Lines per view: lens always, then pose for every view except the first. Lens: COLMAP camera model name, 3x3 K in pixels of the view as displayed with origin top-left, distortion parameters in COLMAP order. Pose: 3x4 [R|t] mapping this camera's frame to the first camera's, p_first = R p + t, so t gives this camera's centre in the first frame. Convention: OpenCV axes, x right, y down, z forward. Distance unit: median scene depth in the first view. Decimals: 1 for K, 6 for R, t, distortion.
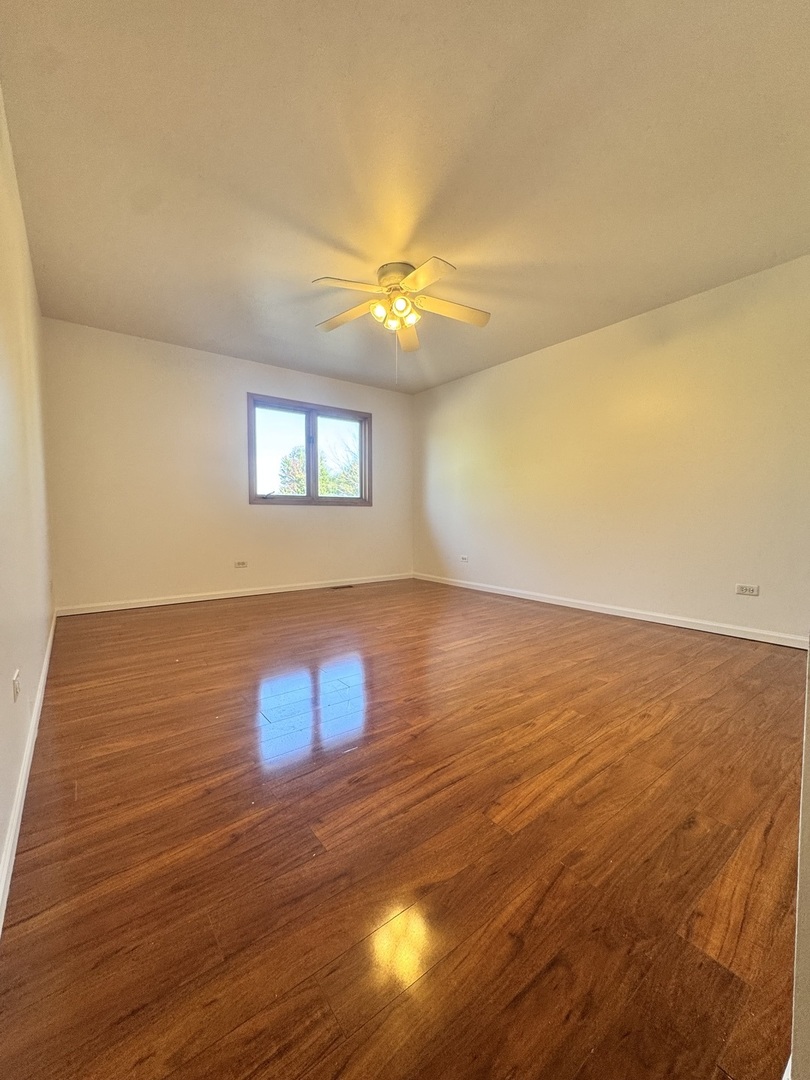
lens RADIAL K [[432.7, 0, 405.6], [0, 432.7, 540.0], [0, 0, 1]] dist [-0.000717, 0.000985]
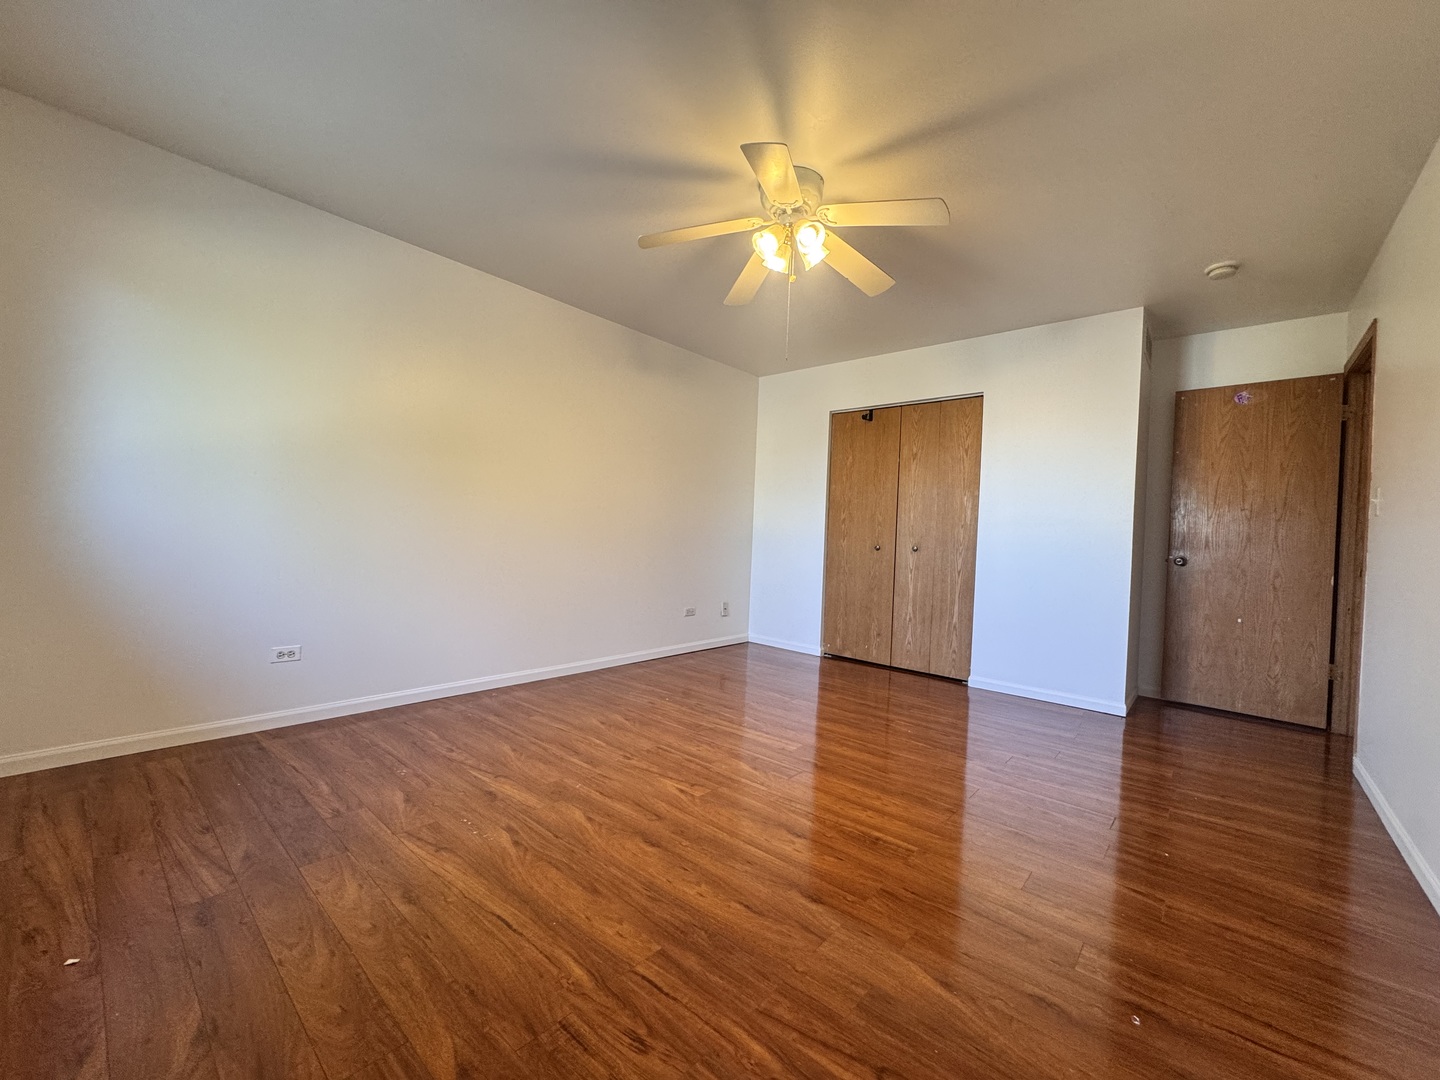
lens RADIAL K [[576.9, 0, 721.4], [0, 576.9, 538.4], [0, 0, 1]] dist [-0.000717, 0.000985]
pose [[-0.196687, -0.018892, 0.980284, -0.898548], [0.014708, 0.999645, 0.022216, -0.136044], [-0.980356, 0.018787, -0.196339, 1.382029]]
